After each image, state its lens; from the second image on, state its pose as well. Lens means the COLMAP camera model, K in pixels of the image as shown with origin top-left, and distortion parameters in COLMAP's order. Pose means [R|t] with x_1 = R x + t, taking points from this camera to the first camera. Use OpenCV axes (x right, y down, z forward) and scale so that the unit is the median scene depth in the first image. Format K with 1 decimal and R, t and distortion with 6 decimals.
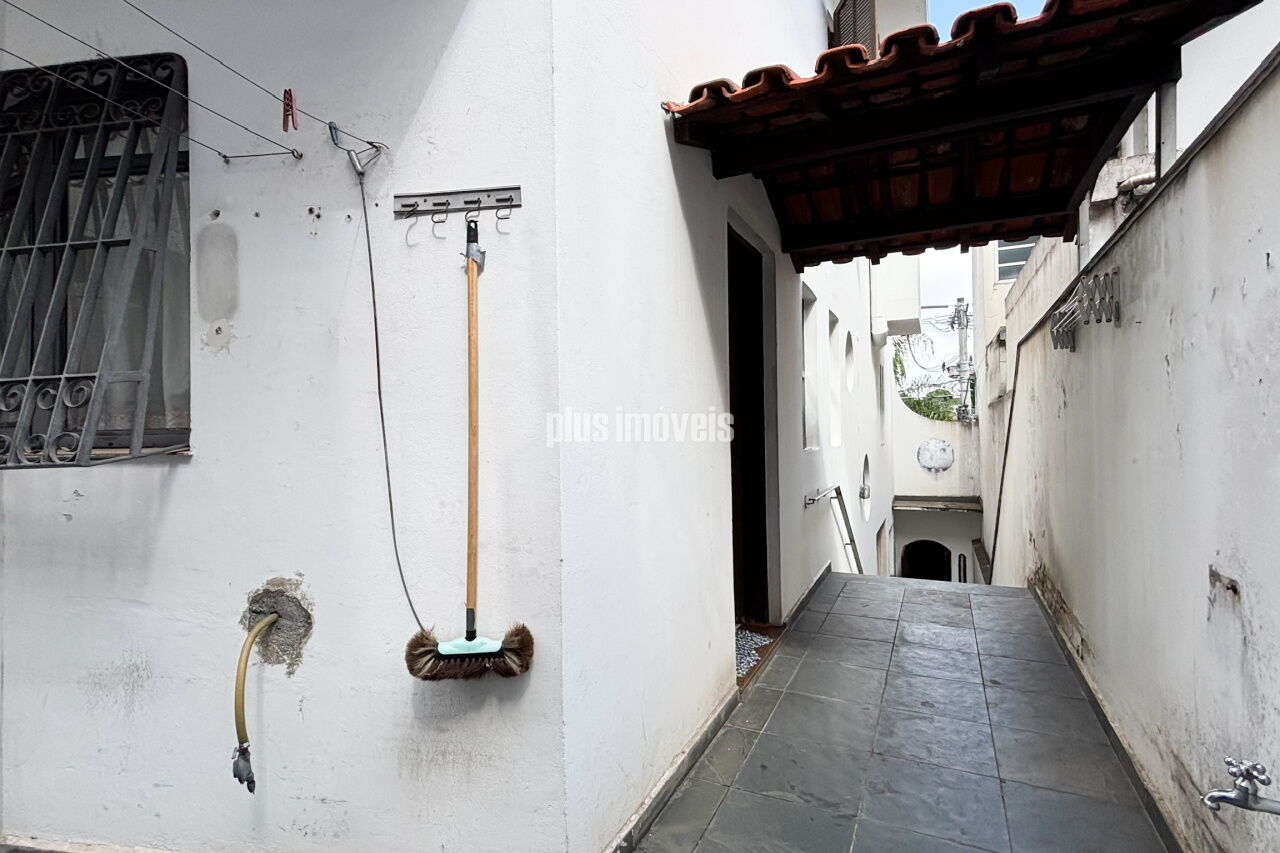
lens RADIAL K [[605.0, 0, 640.9], [0, 605.0, 425.7], [0, 0, 1]] dist [-0.004874, -0.000146]
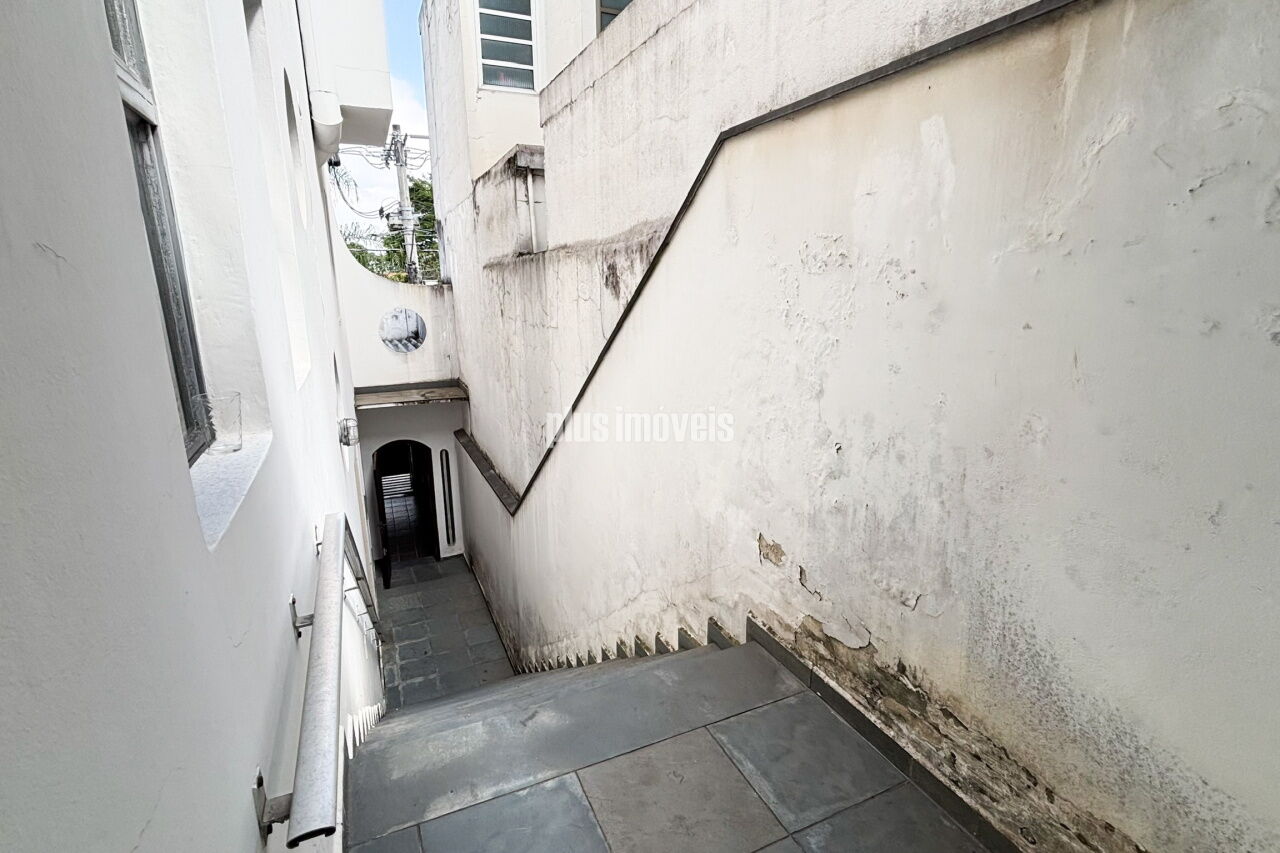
lens RADIAL K [[605.0, 0, 637.2], [0, 605.0, 429.1], [0, 0, 1]] dist [-0.004874, -0.000146]
pose [[0.634114, -0.174483, 0.753296, 0.079432], [-0.009809, 0.972314, 0.233471, -0.010518], [-0.773177, -0.155436, 0.614847, 0.286191]]
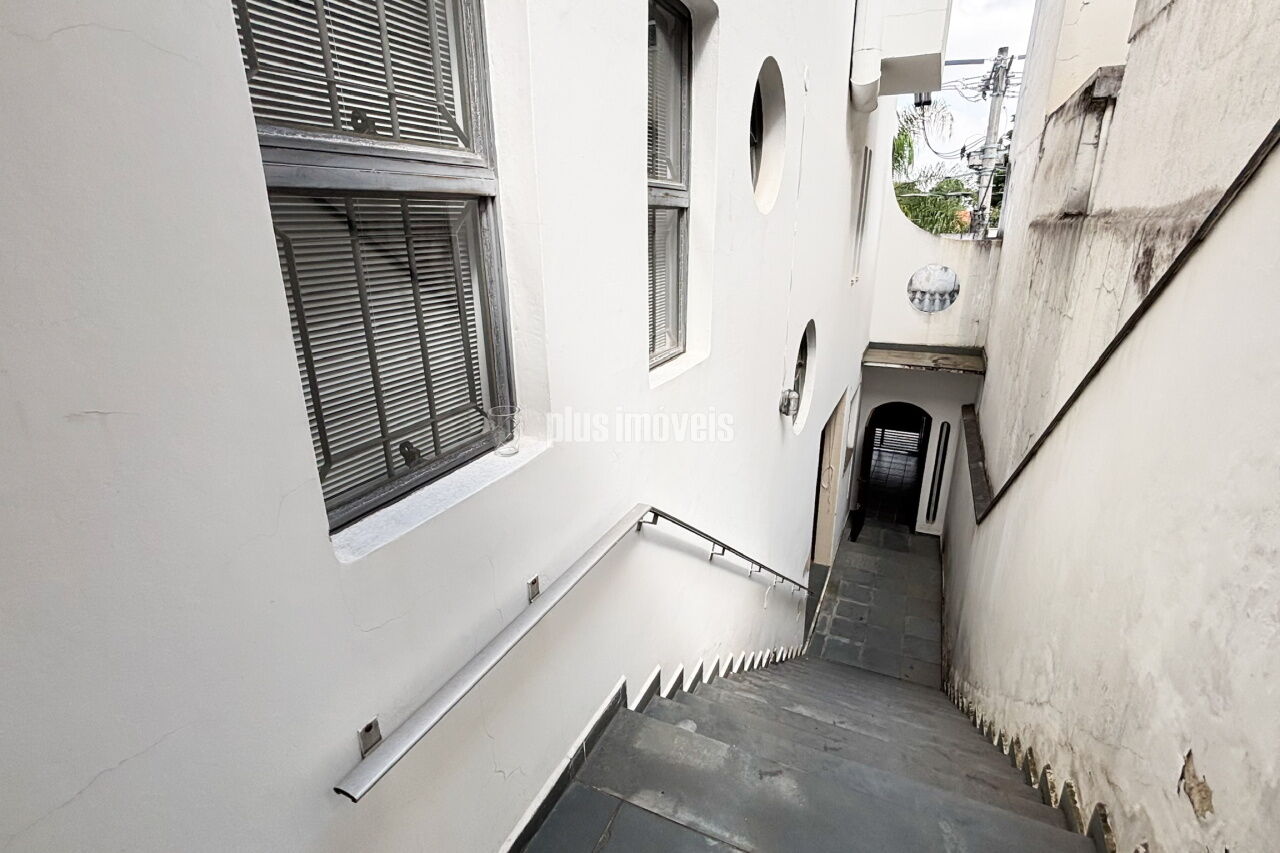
lens RADIAL K [[605.0, 0, 640.1], [0, 605.0, 425.1], [0, 0, 1]] dist [-0.004874, -0.000146]
pose [[0.999874, 0.001114, 0.015852, 0.132877], [-0.006216, 0.945470, 0.325649, -0.028513], [-0.014625, -0.325706, 0.945358, 0.281873]]
